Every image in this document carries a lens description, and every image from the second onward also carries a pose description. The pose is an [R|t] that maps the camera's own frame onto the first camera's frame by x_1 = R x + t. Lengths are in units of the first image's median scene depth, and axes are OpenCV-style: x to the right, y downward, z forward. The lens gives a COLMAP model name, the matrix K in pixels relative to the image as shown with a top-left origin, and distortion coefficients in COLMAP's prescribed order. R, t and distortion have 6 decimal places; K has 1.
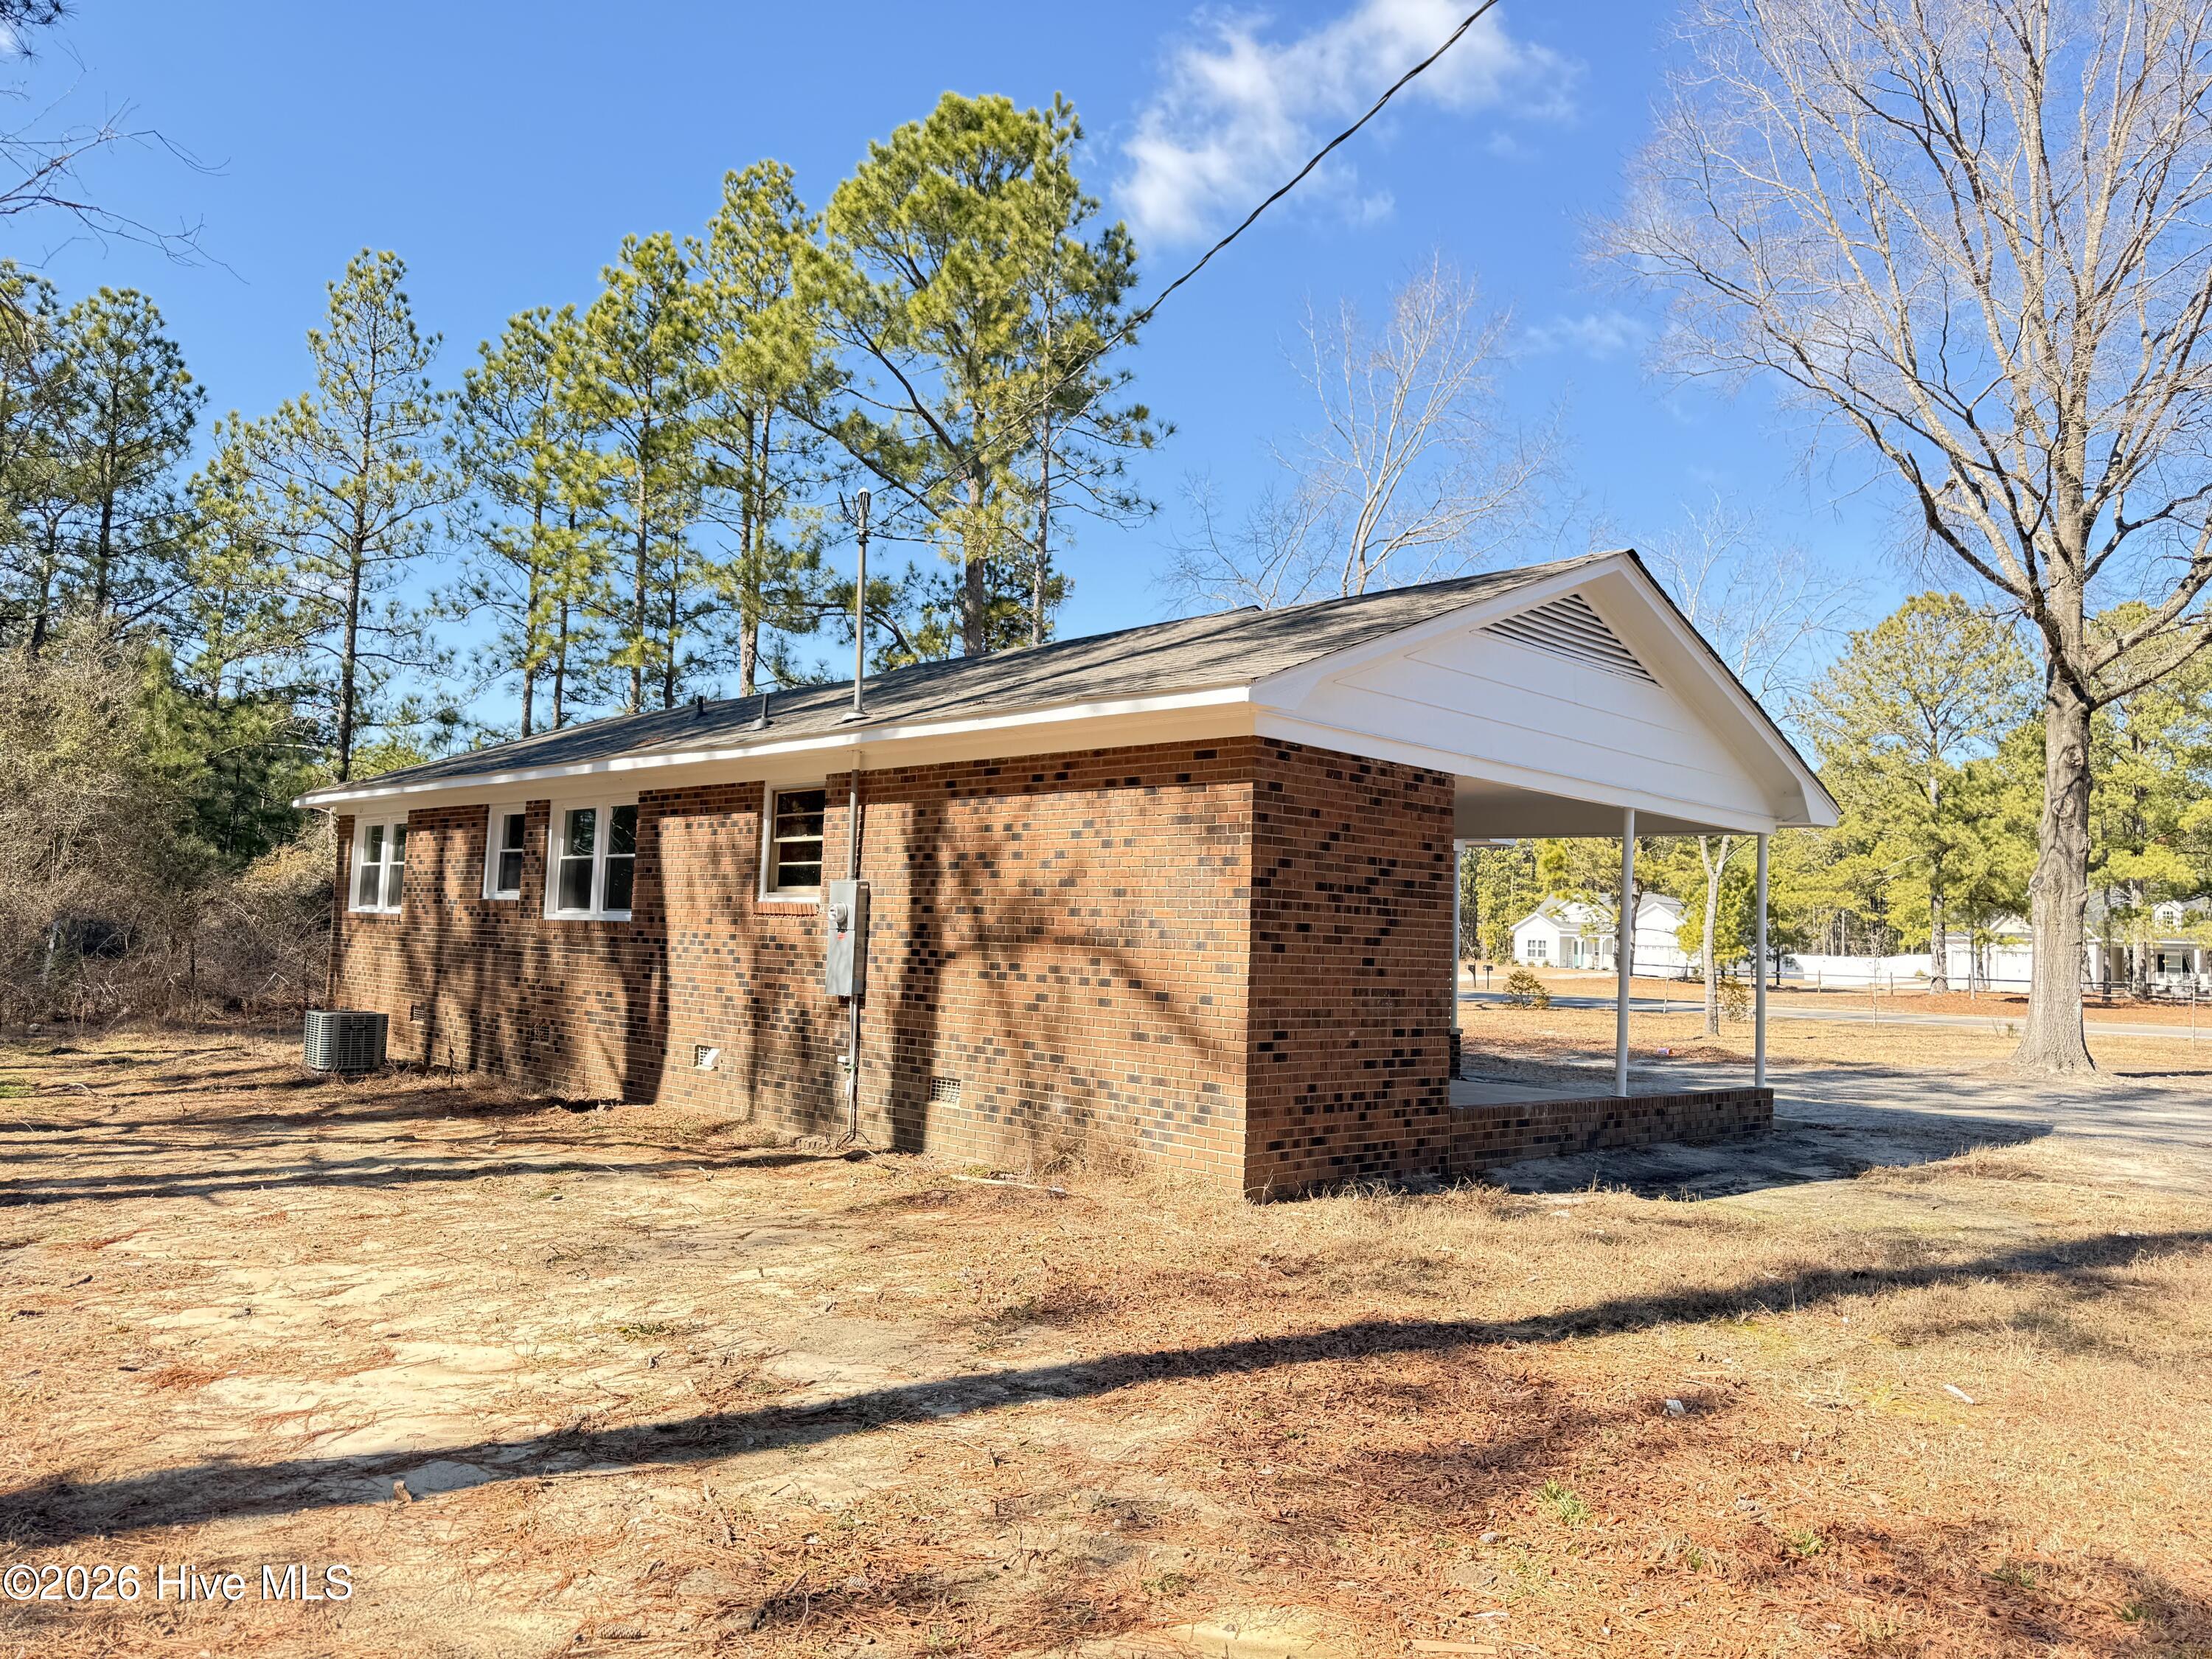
lens RADIAL K [[1571.2, 0, 1106.6], [0, 1571.2, 834.0], [0, 0, 1]] dist [0.135270, -0.186648]
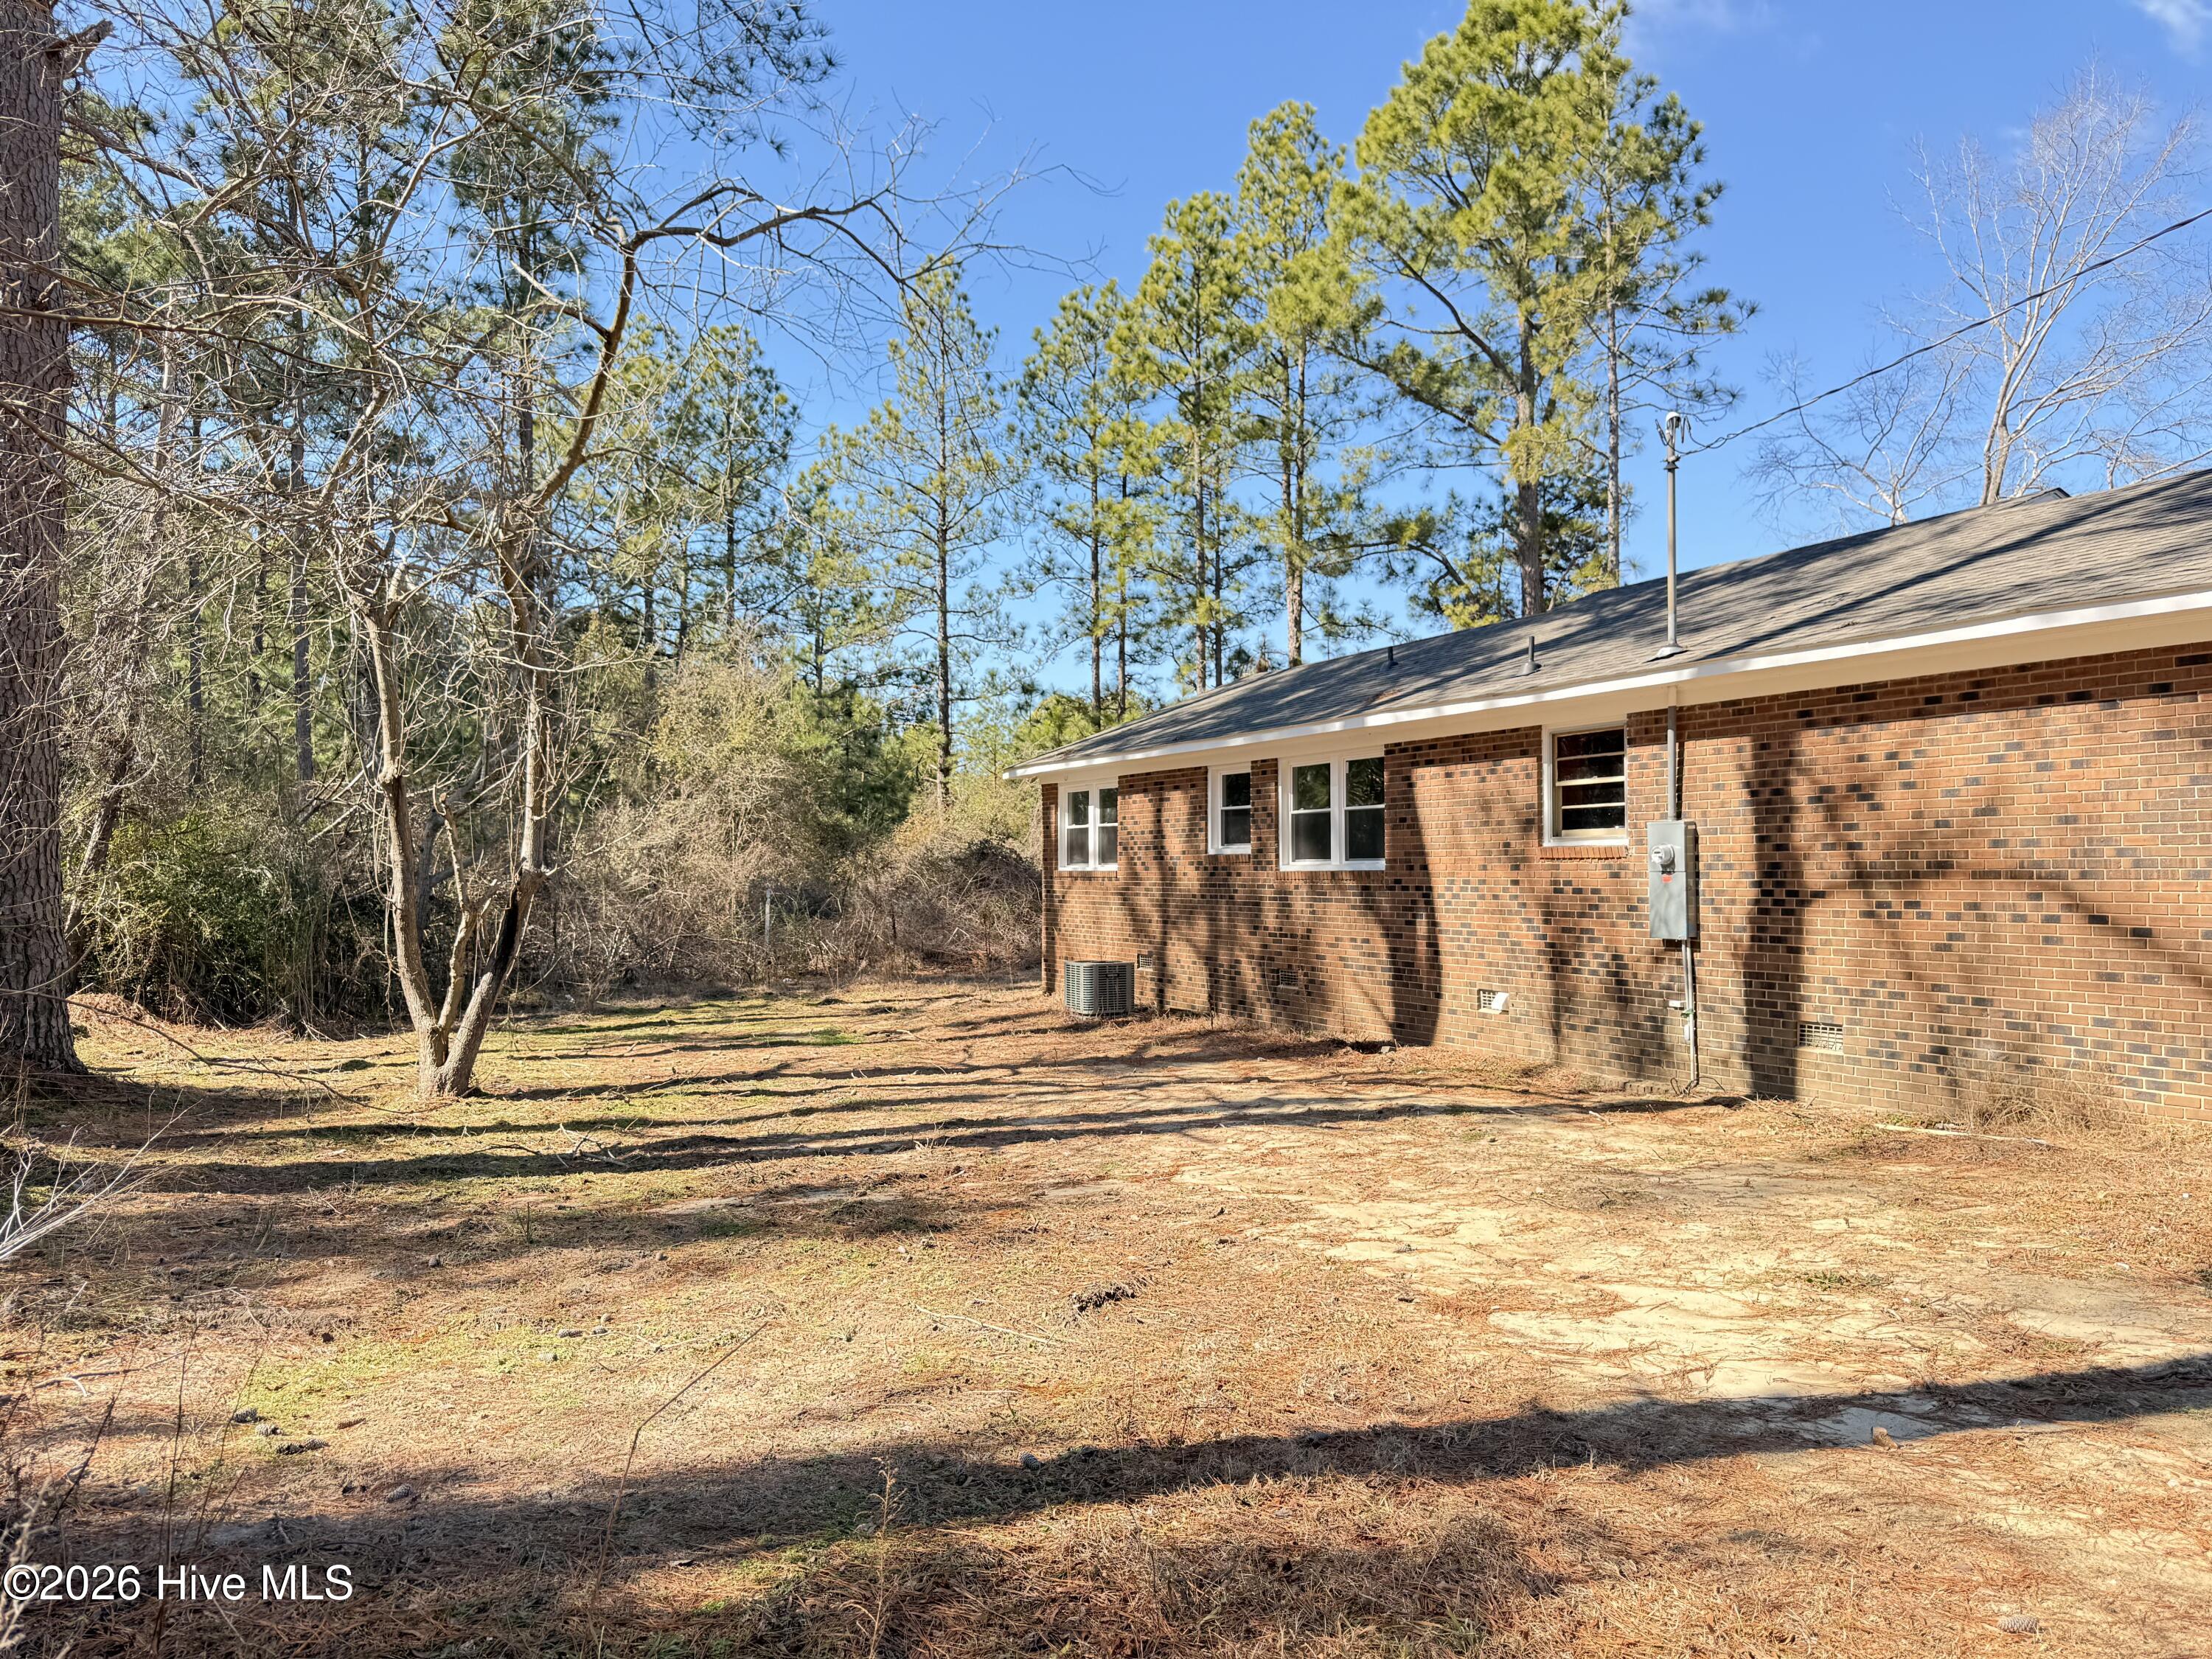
lens RADIAL K [[1571.2, 0, 1106.6], [0, 1571.2, 834.0], [0, 0, 1]] dist [0.135270, -0.186648]
pose [[0.956147, -0.049052, -0.288751, -0.160968], [0.060697, 0.997659, 0.031509, -0.011035], [0.286529, -0.047654, 0.956886, -0.030470]]
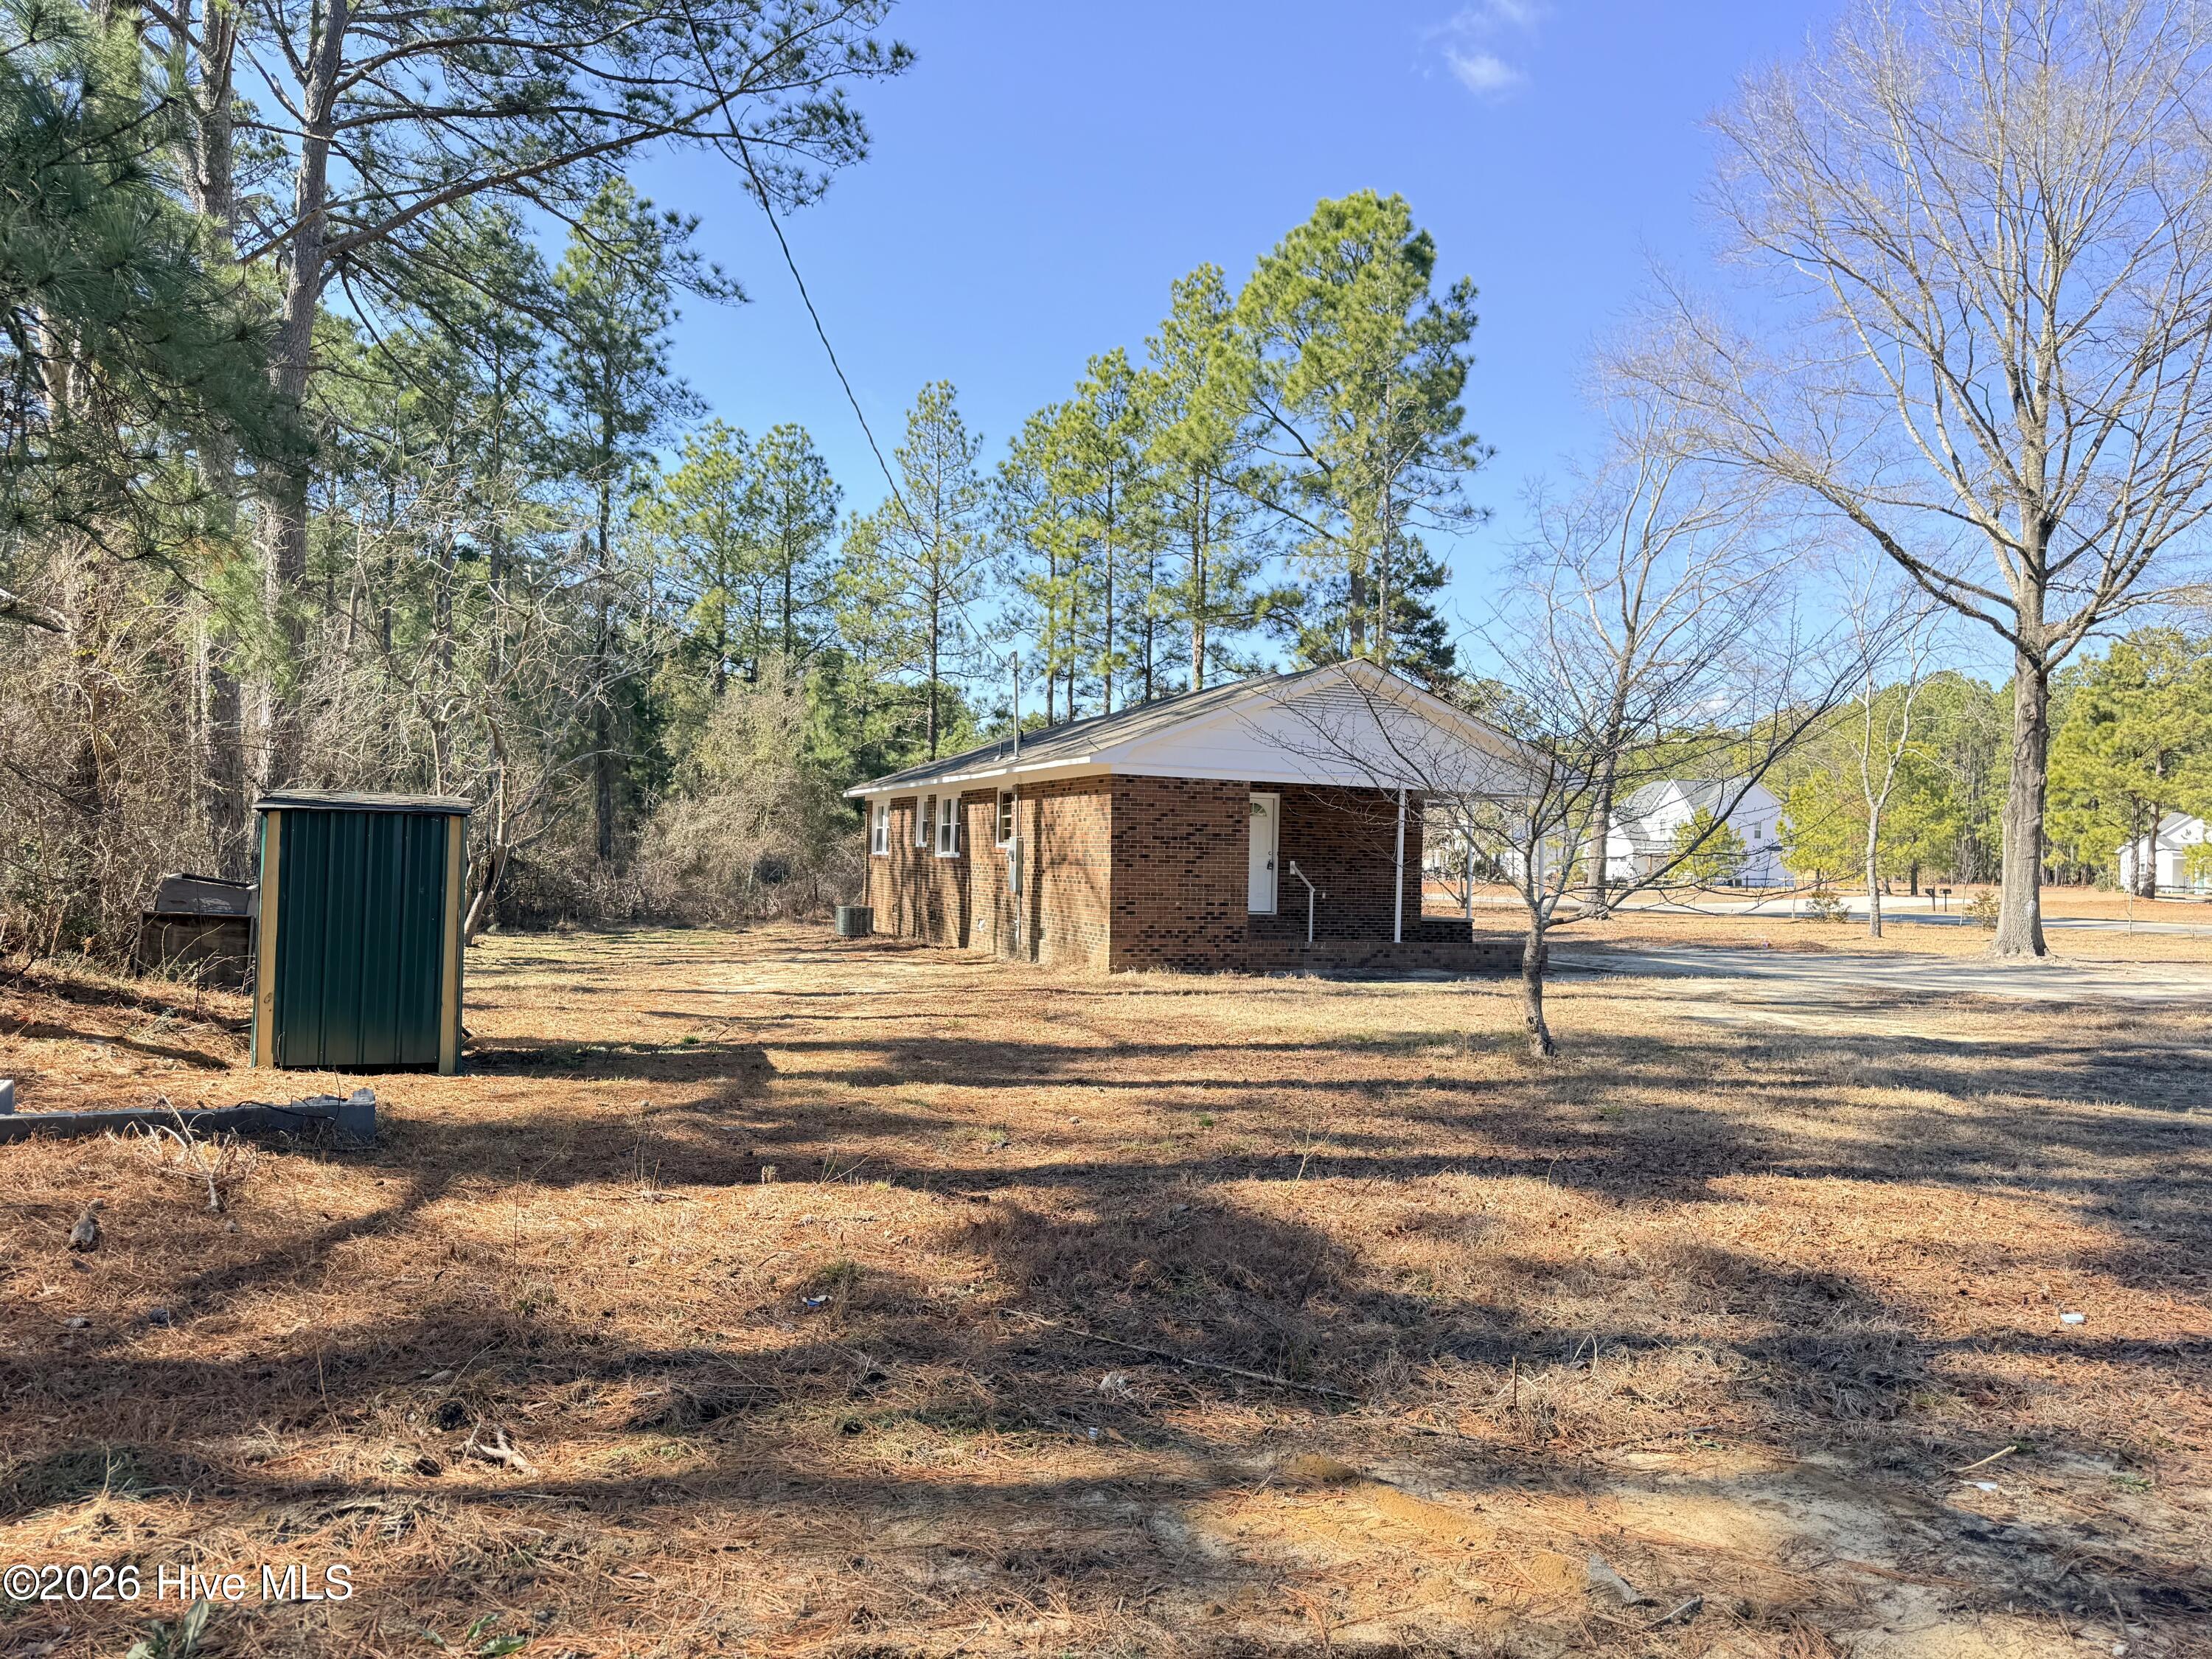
lens RADIAL K [[1571.2, 0, 1106.6], [0, 1571.2, 834.0], [0, 0, 1]] dist [0.135270, -0.186648]
pose [[0.923793, -0.022065, -0.382256, 0.564806], [0.037632, 0.998737, 0.033295, -0.029106], [0.381038, -0.045142, 0.923457, -0.671975]]
